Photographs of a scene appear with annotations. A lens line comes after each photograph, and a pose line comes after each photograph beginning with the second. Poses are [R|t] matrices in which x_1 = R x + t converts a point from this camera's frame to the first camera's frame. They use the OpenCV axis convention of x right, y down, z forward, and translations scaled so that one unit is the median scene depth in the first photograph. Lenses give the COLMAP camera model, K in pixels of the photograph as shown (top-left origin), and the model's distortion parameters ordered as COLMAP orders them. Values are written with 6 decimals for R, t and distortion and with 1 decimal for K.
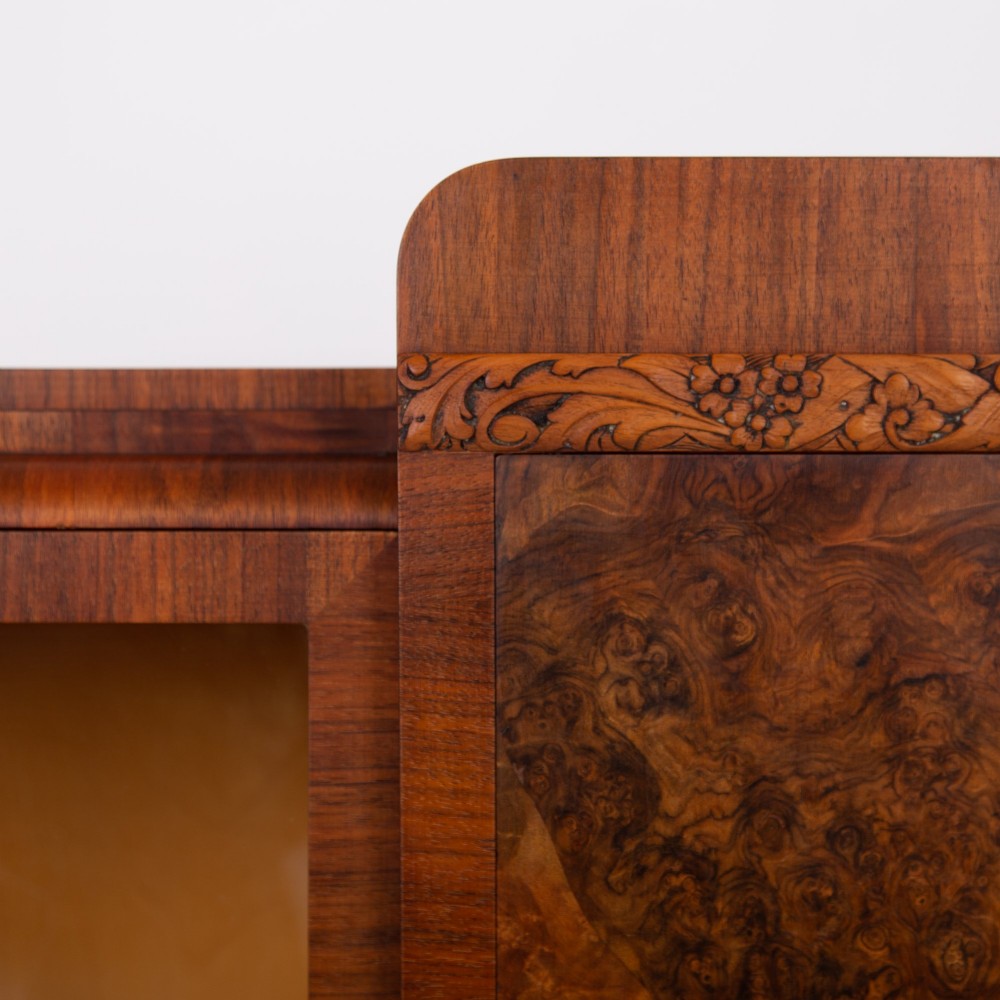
lens RADIAL K [[2222.7, 0, 500.0], [0, 2222.7, 500.0], [0, 0, 1]] dist [-0.001876, -0.085018]
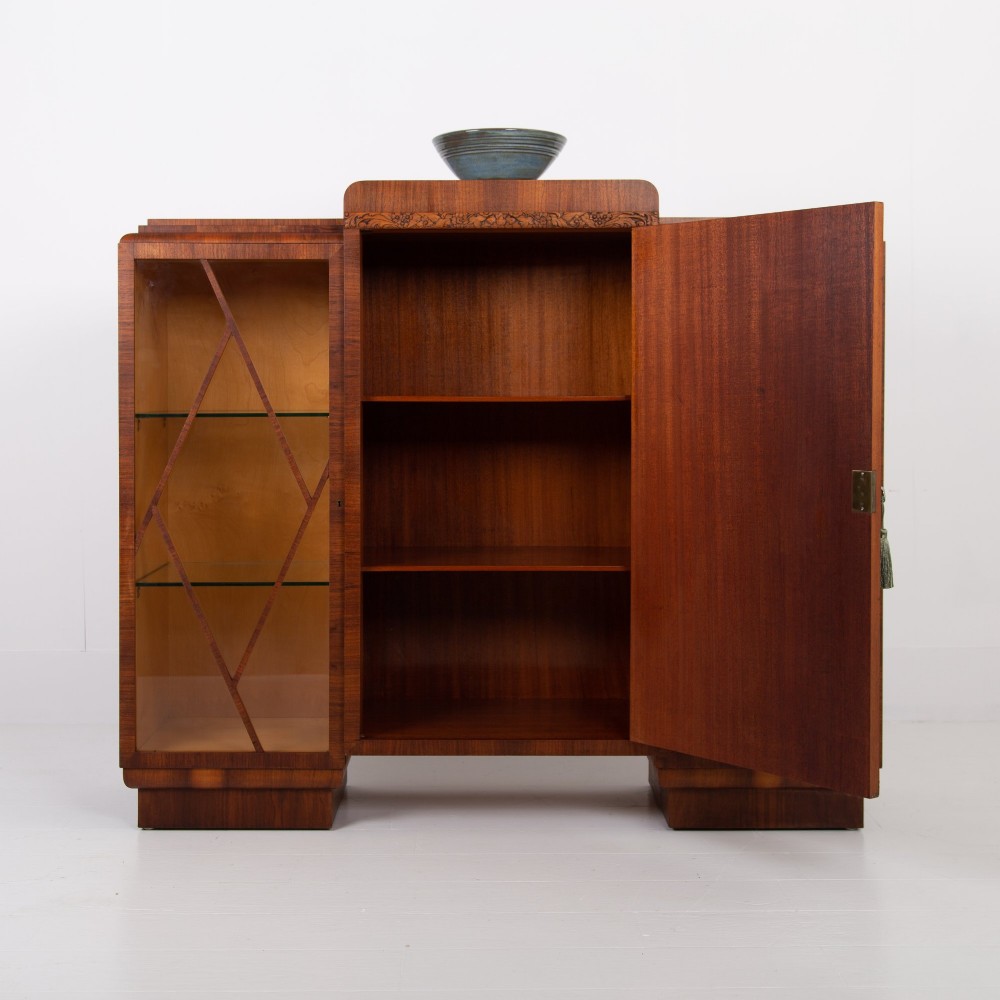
lens RADIAL K [[1358.3, 0, 499.3], [0, 1358.3, 417.7], [0, 0, 1]] dist [-0.021082, -0.029984]
pose [[0.999852, -0.003902, 0.016761, 0.316387], [0.004249, 0.999776, -0.020724, 0.575231], [-0.016676, 0.020792, 0.999645, -2.716158]]
